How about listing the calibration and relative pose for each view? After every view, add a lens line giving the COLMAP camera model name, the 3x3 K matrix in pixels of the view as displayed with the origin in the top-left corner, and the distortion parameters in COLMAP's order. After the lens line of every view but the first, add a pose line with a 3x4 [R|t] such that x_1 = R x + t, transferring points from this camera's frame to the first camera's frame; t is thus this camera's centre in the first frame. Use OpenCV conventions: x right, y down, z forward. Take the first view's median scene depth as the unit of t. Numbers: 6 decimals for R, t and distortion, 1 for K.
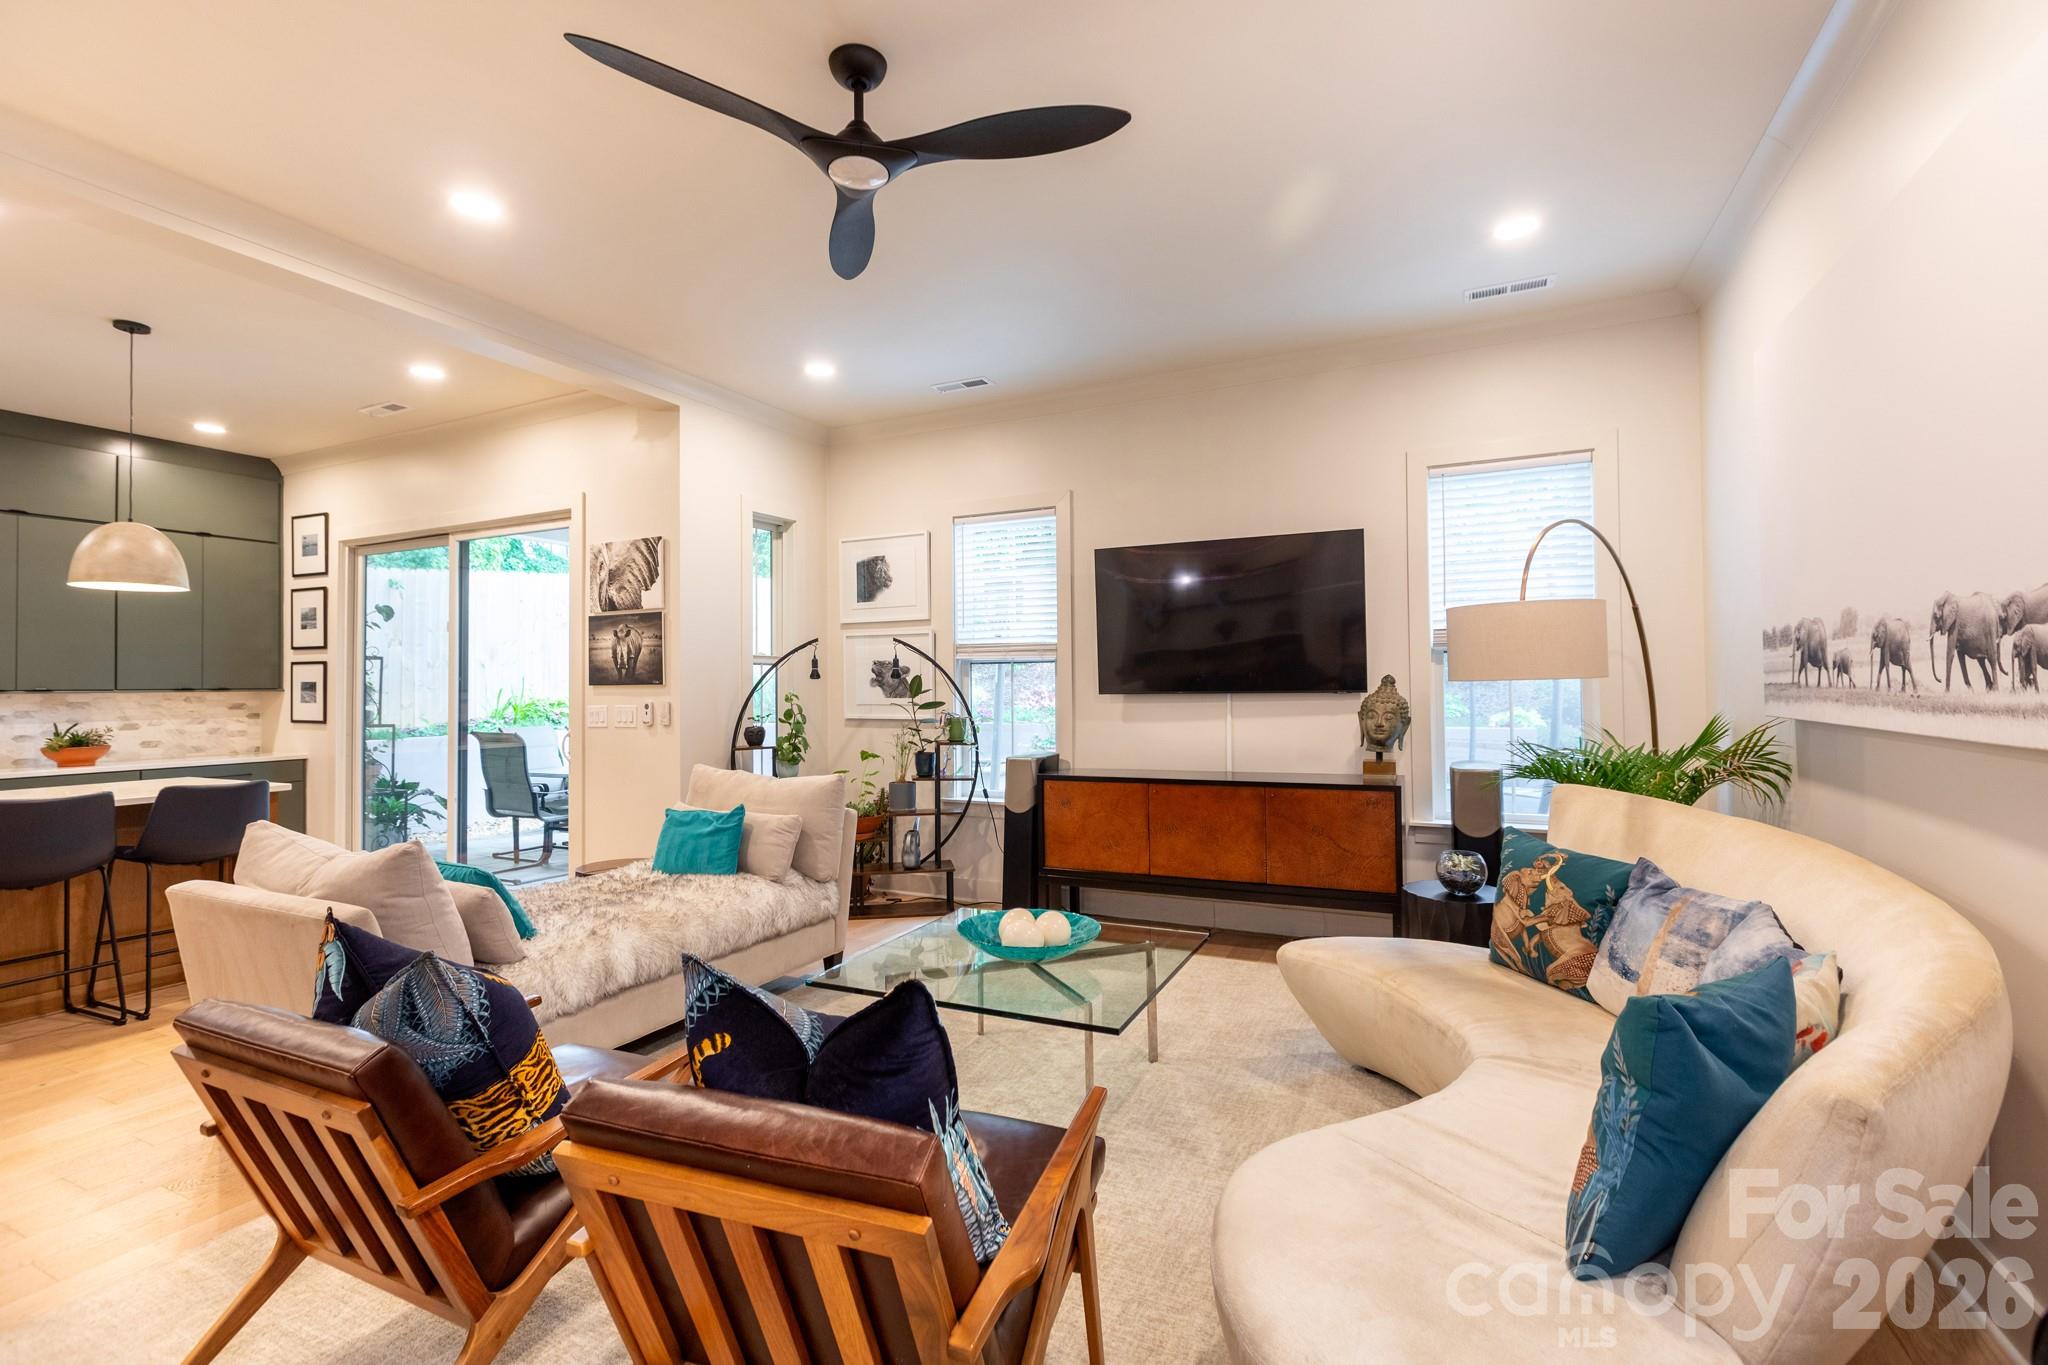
lens RADIAL K [[930.4, 0, 1018.4], [0, 930.4, 668.9], [0, 0, 1]] dist [0.001572, -0.000776]
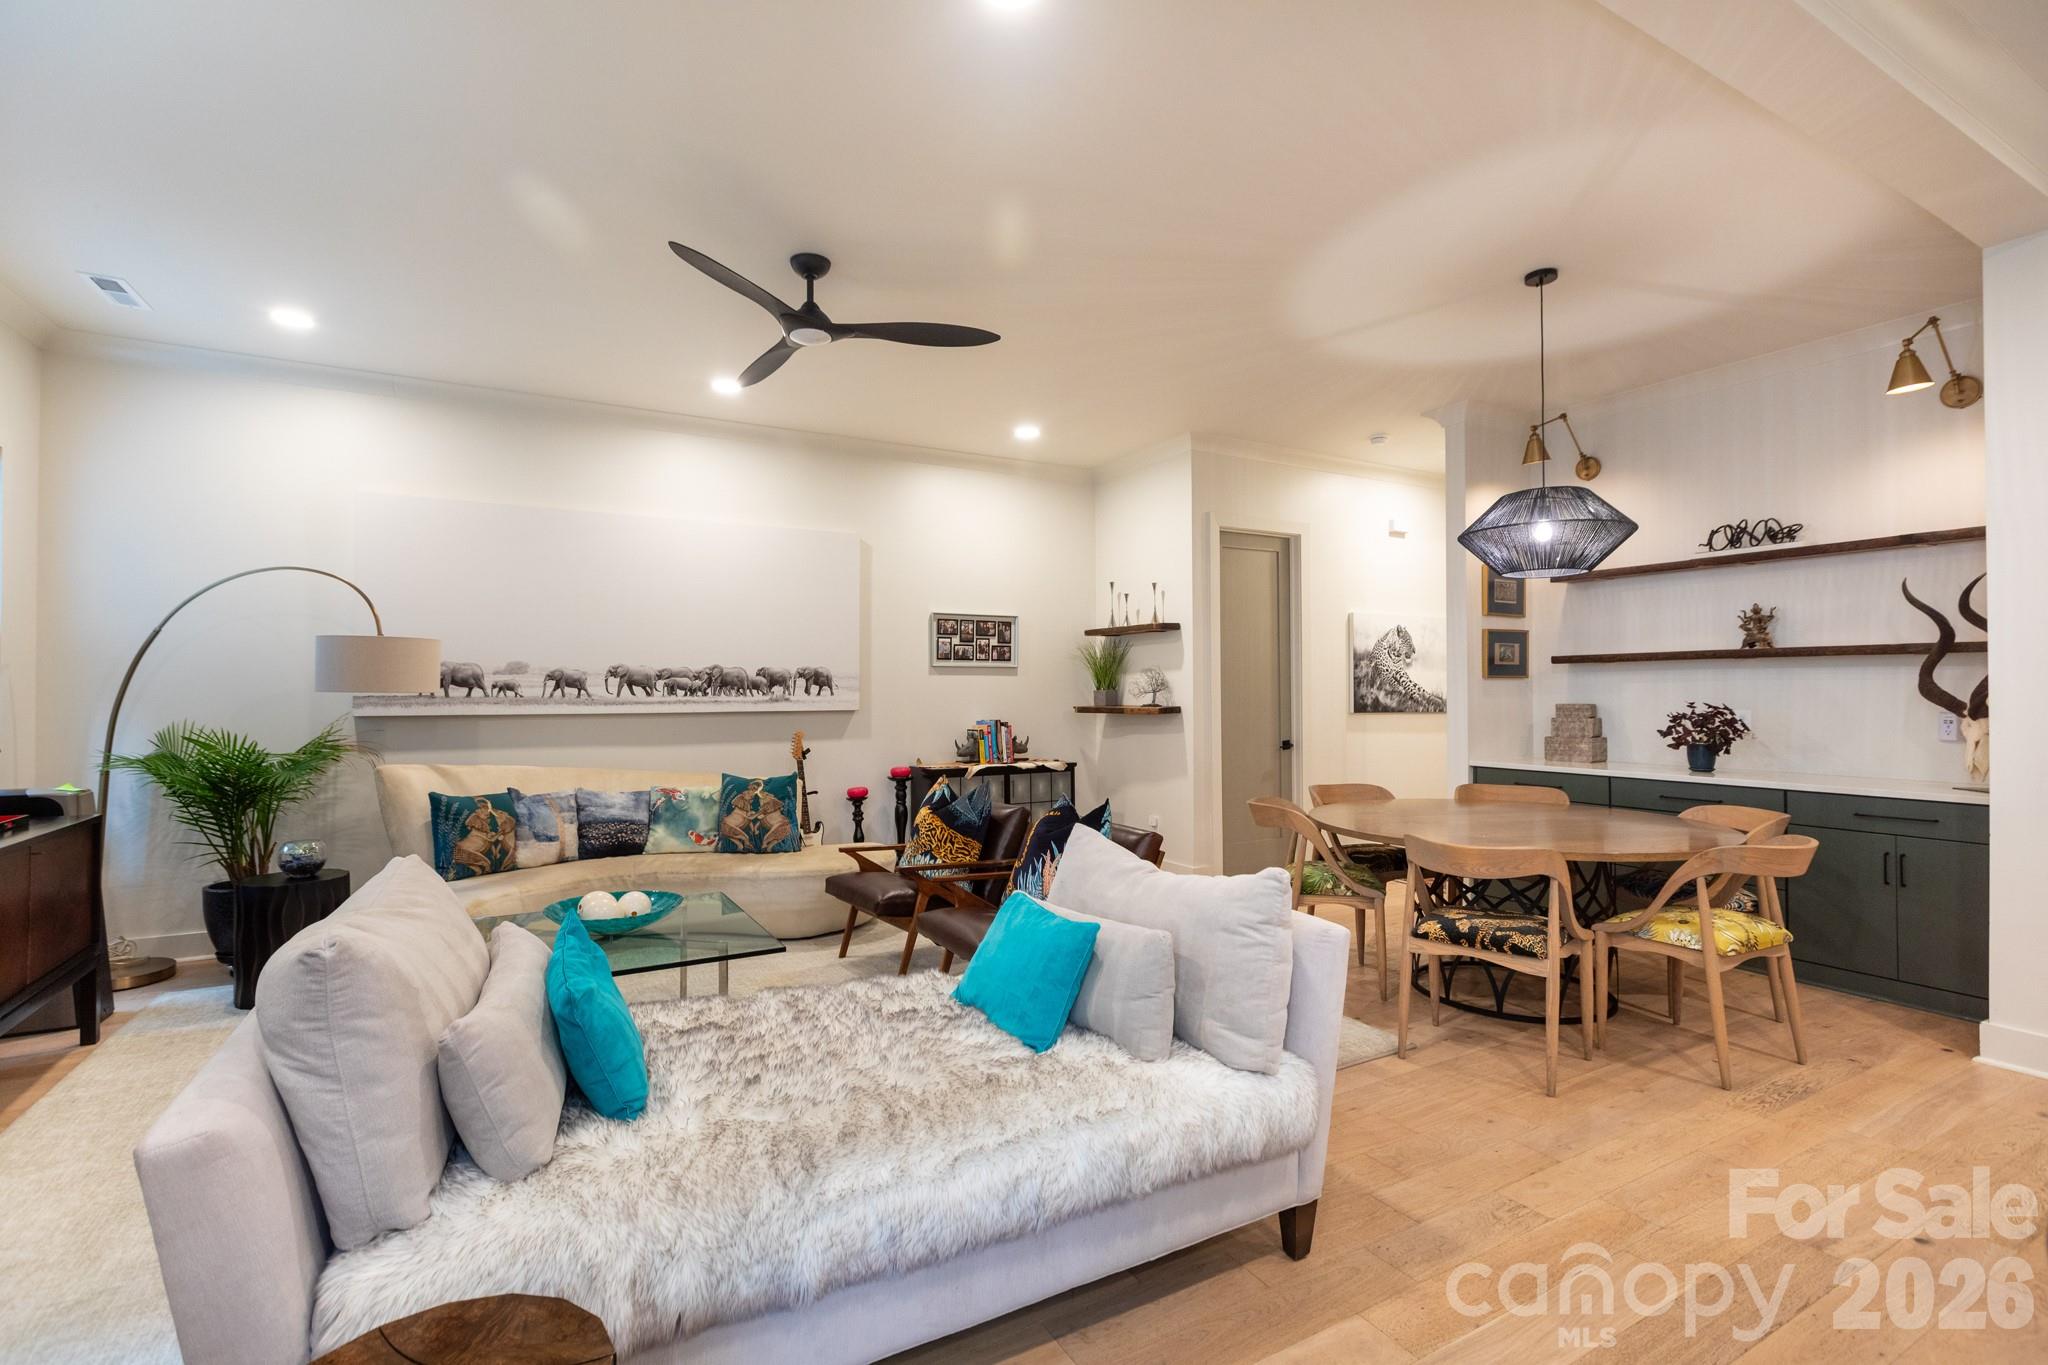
lens RADIAL K [[930.4, 0, 1023.6], [0, 930.4, 679.3], [0, 0, 1]] dist [0.001572, -0.000776]
pose [[-0.818810, 0.020728, 0.573690, -0.605027], [0.000821, 0.999389, -0.034938, 0.024962], [-0.574064, -0.028136, -0.818327, 0.947088]]
